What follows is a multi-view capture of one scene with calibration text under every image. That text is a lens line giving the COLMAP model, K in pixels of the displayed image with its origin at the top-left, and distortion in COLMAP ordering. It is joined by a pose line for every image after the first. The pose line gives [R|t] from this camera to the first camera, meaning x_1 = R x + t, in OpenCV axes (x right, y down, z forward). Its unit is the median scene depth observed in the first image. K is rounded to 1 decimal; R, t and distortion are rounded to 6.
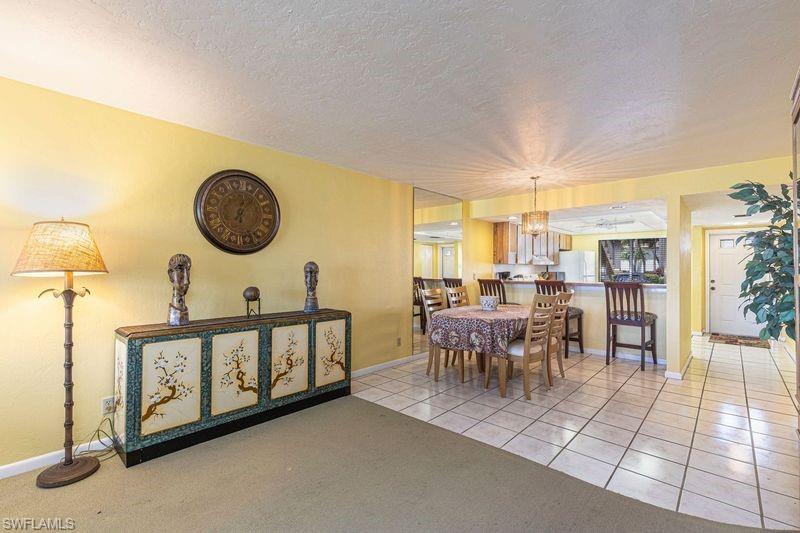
lens RADIAL K [[359.0, 0, 399.4], [0, 359.0, 265.0], [0, 0, 1]] dist [0.004047, -0.003102]
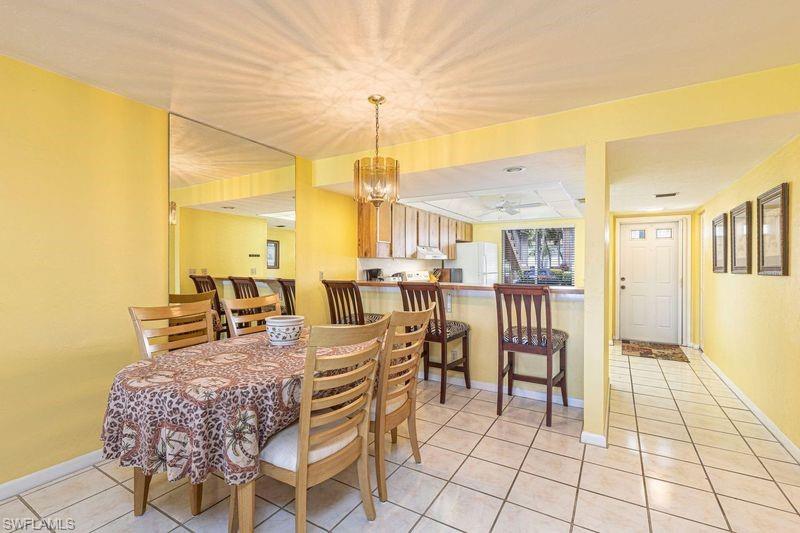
lens RADIAL K [[359.0, 0, 400.0], [0, 359.0, 266.2], [0, 0, 1]] dist [0.004047, -0.003102]
pose [[0.979593, -0.003349, 0.200965, 0.260373], [0.000640, 0.999908, 0.013545, 0.005352], [-0.200992, -0.013140, 0.979505, 0.385802]]
